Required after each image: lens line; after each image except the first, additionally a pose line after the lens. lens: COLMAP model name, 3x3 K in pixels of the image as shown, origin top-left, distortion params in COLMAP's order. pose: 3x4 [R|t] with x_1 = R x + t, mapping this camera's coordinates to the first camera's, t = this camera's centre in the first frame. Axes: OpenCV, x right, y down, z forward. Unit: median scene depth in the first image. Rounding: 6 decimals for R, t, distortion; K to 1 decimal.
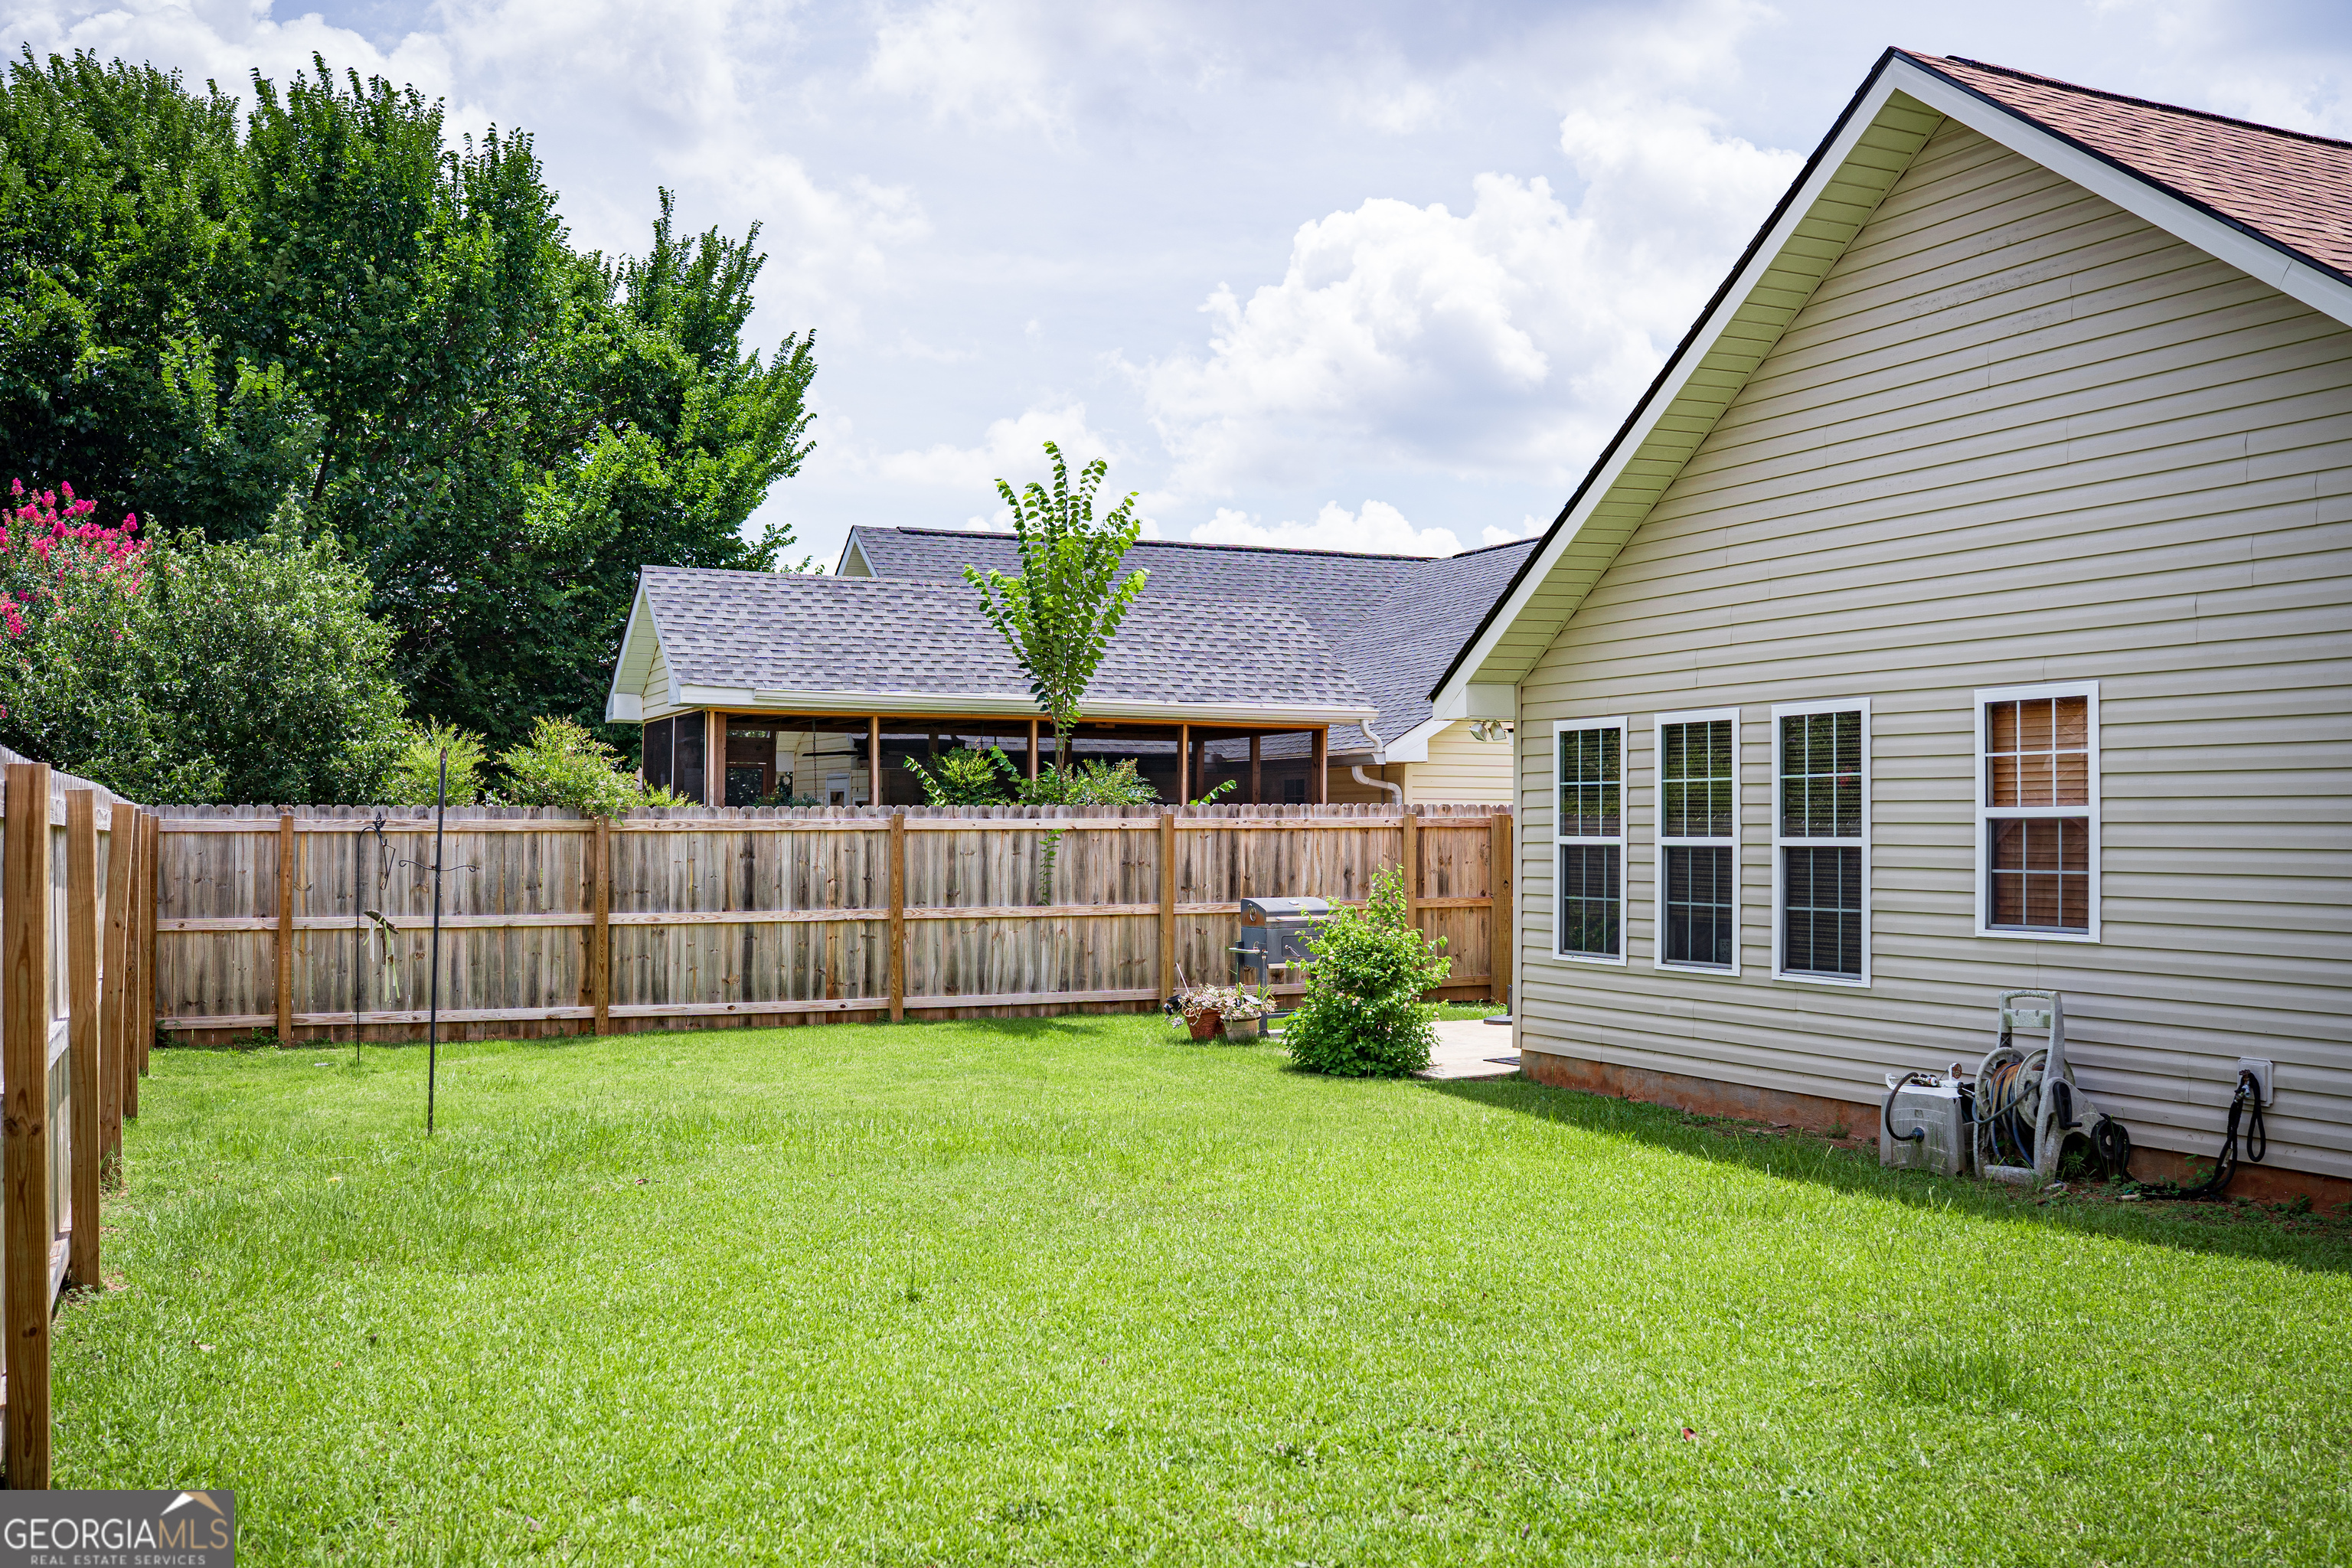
lens RADIAL K [[2251.6, 0, 1178.5], [0, 2251.6, 770.7], [0, 0, 1]] dist [-0.196216, 0.218428]
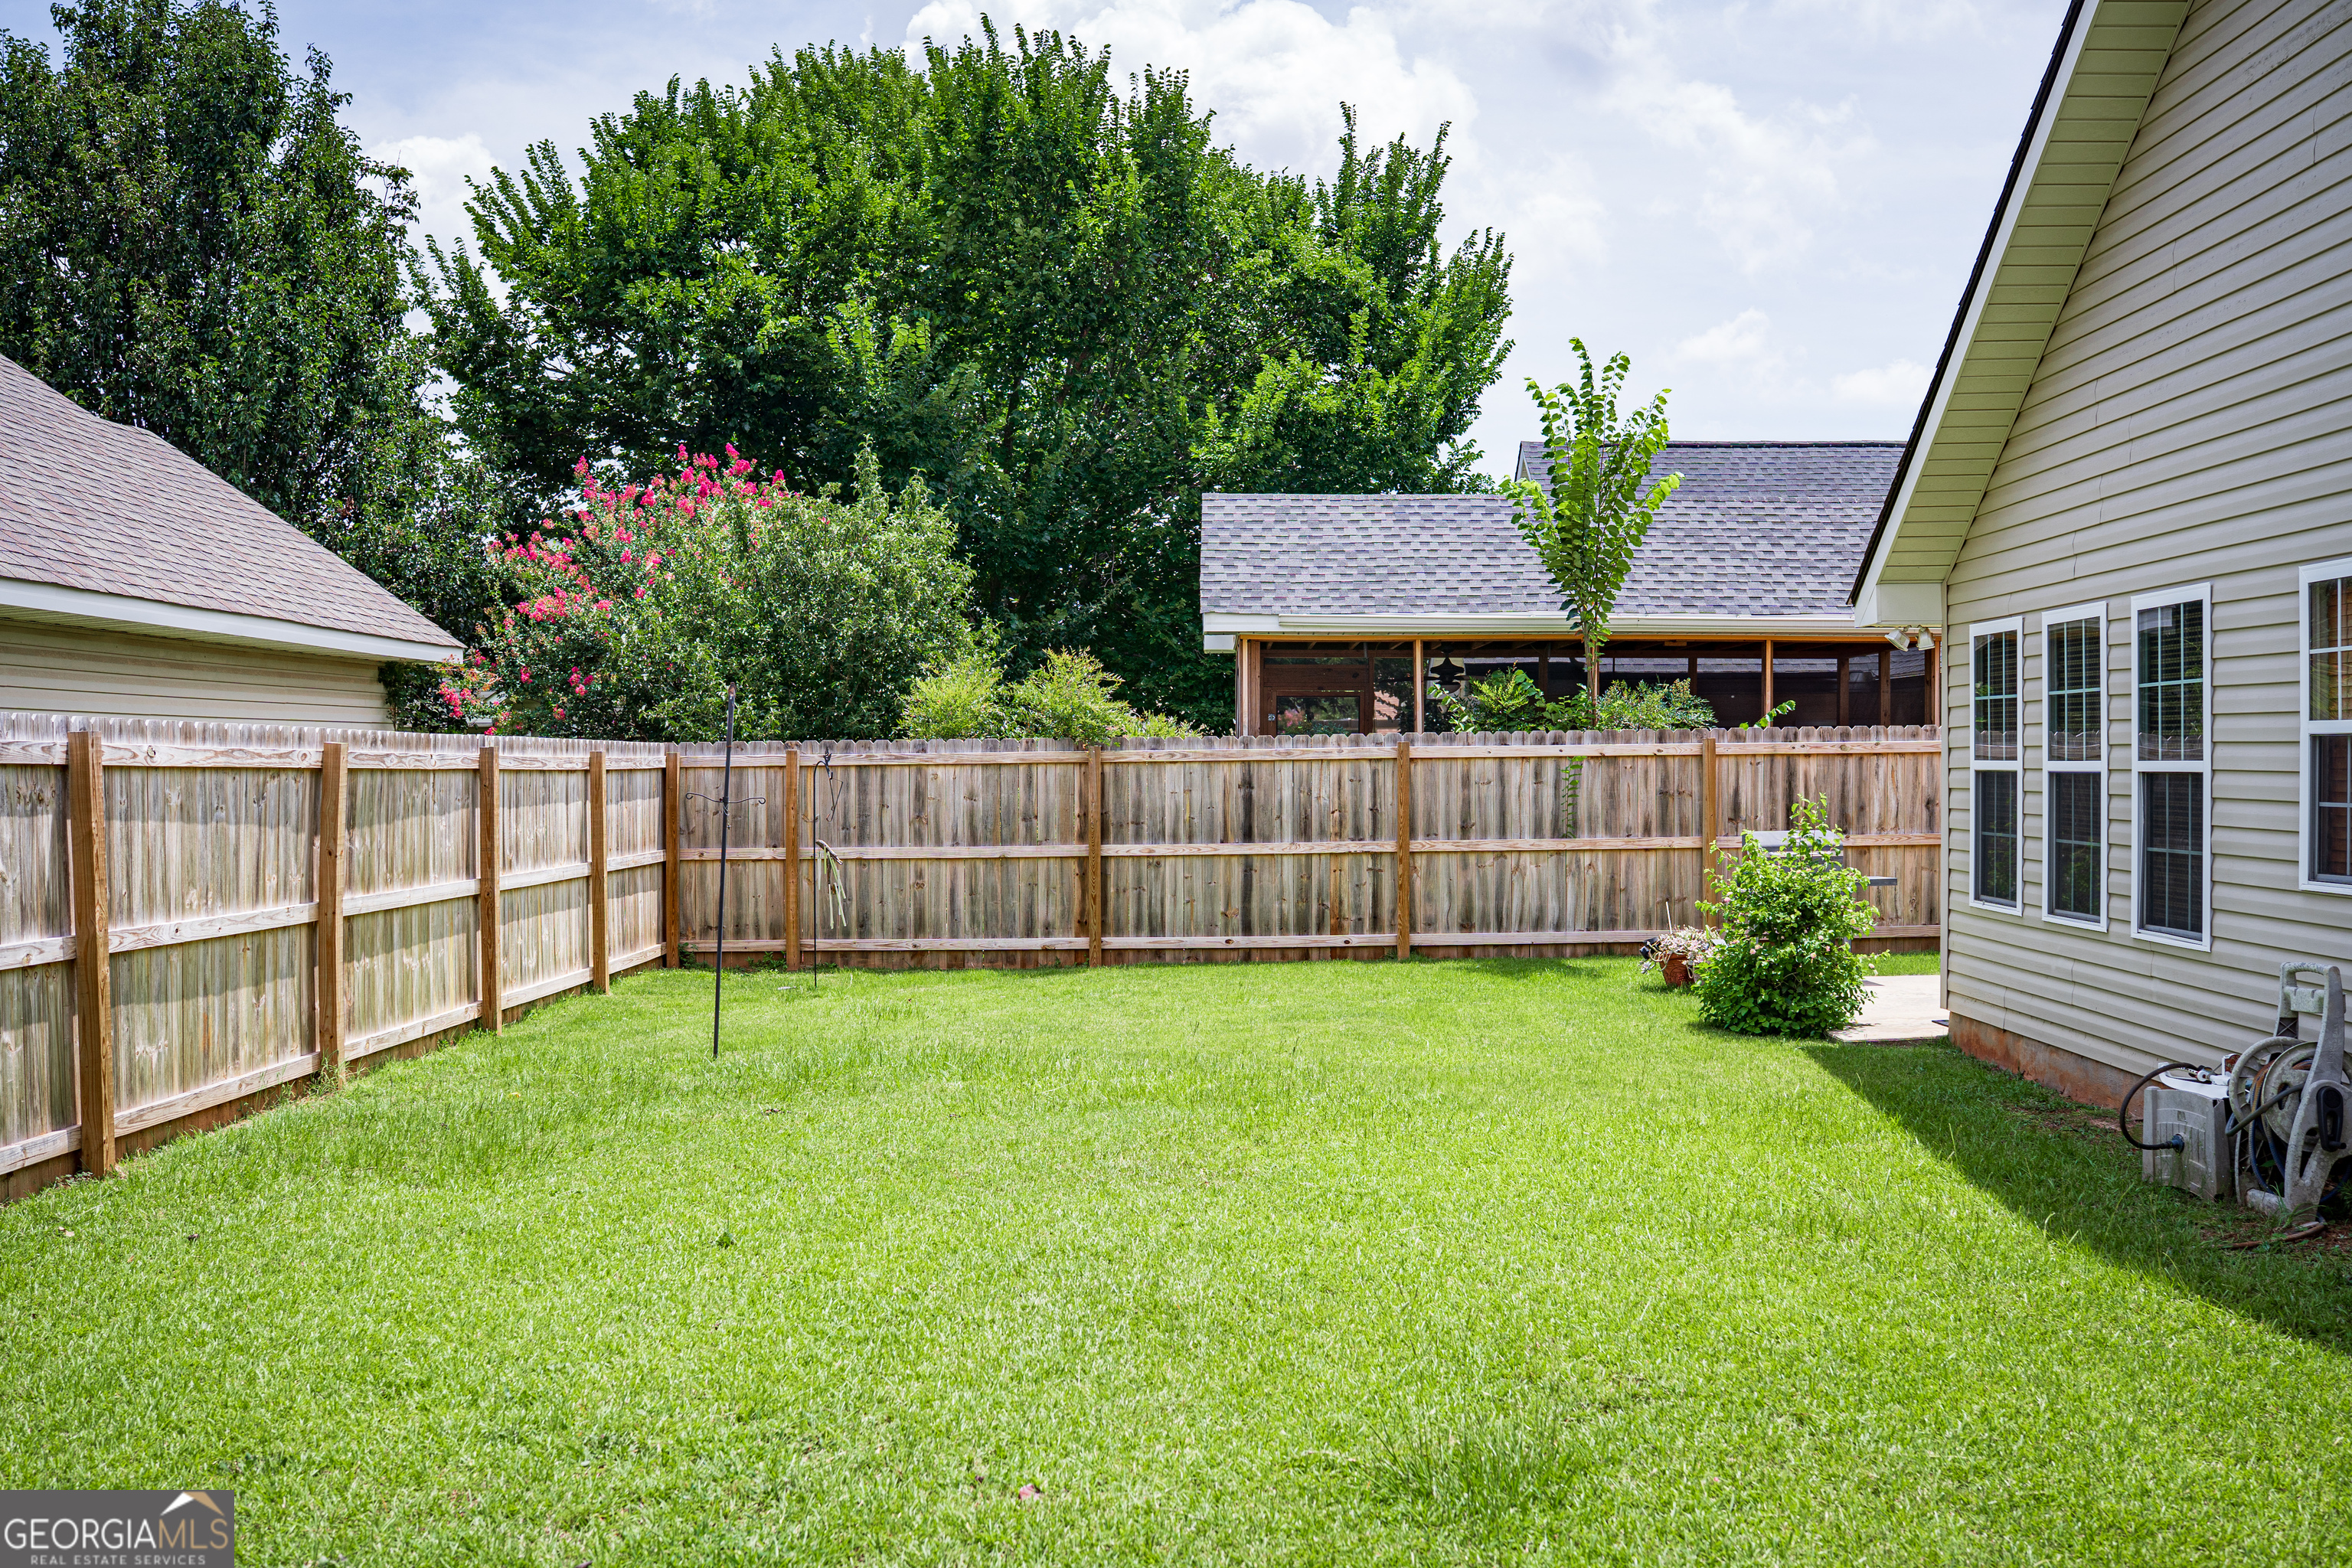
lens RADIAL K [[2272.6, 0, 1172.6], [0, 2272.6, 792.0], [0, 0, 1]] dist [-0.199666, 0.207531]
pose [[0.904265, -0.001688, -0.426968, 0.206036], [0.019112, 0.999150, 0.036526, 0.003816], [0.426543, -0.041189, 0.903529, 0.091759]]
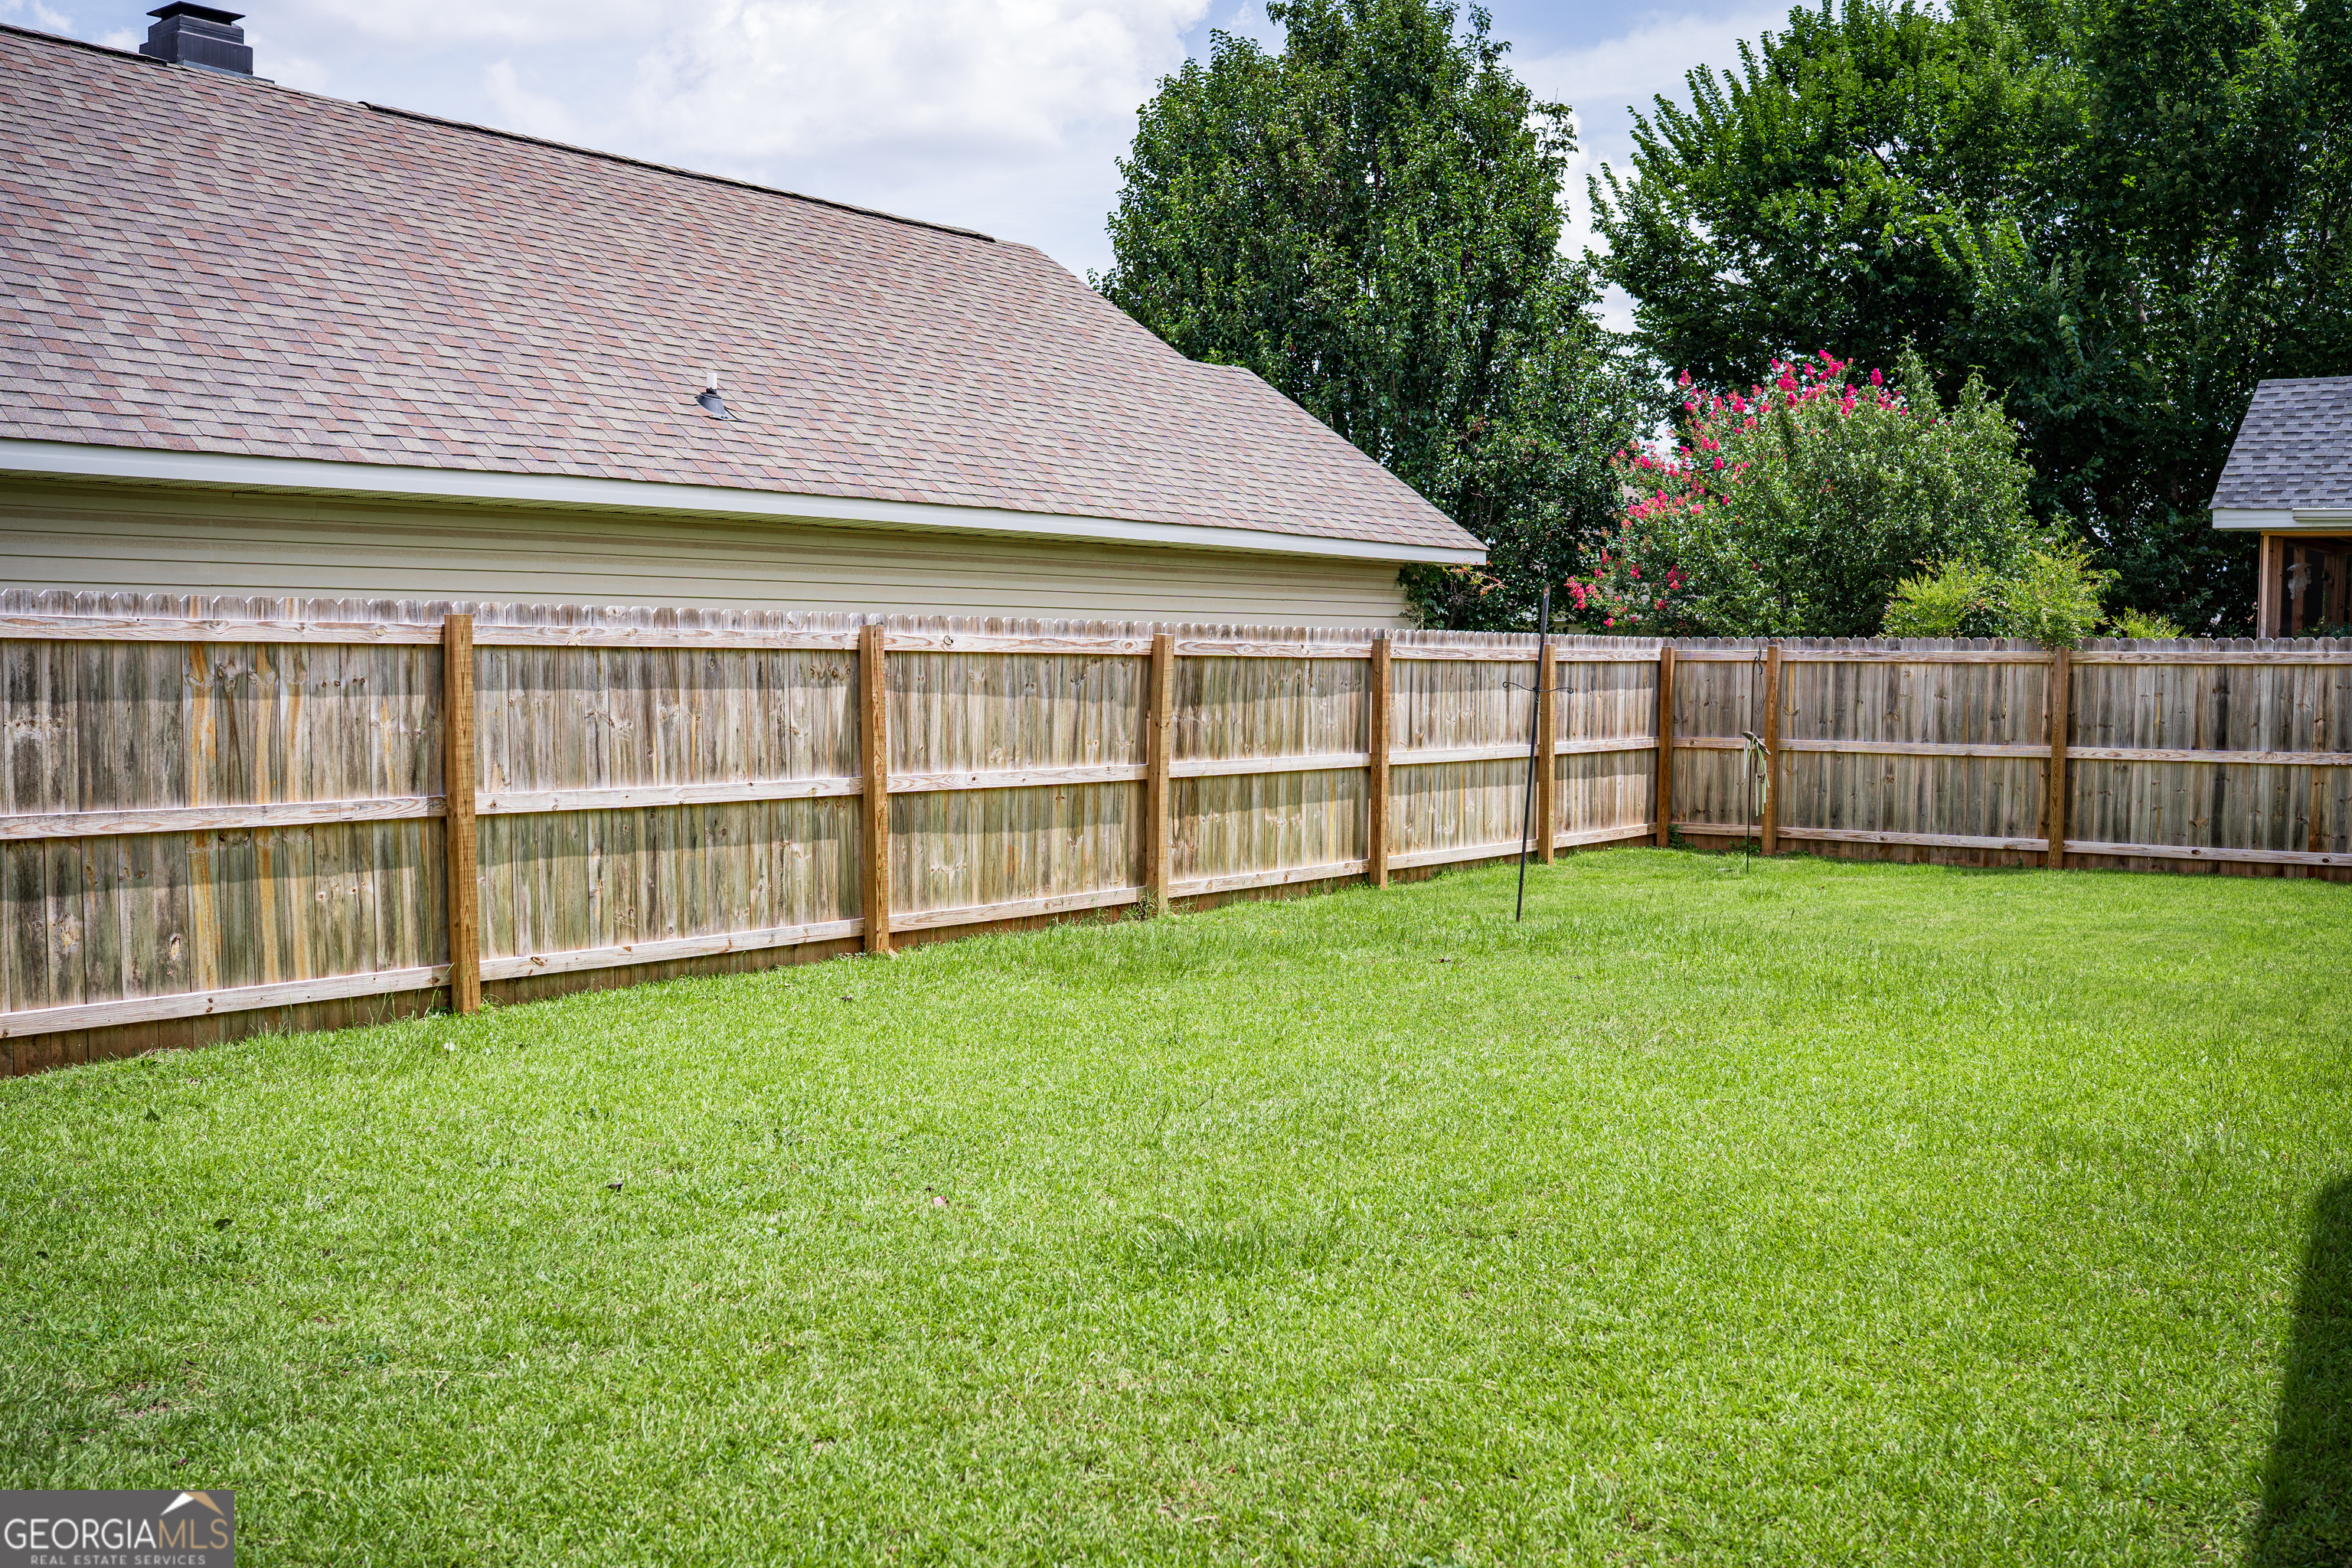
lens RADIAL K [[2251.6, 0, 1178.5], [0, 2251.6, 770.7], [0, 0, 1]] dist [-0.196216, 0.218428]
pose [[0.473950, 0.047083, -0.879292, 0.408773], [0.017967, 0.997845, 0.063115, 0.006279], [0.880368, -0.045711, 0.472083, 0.191716]]
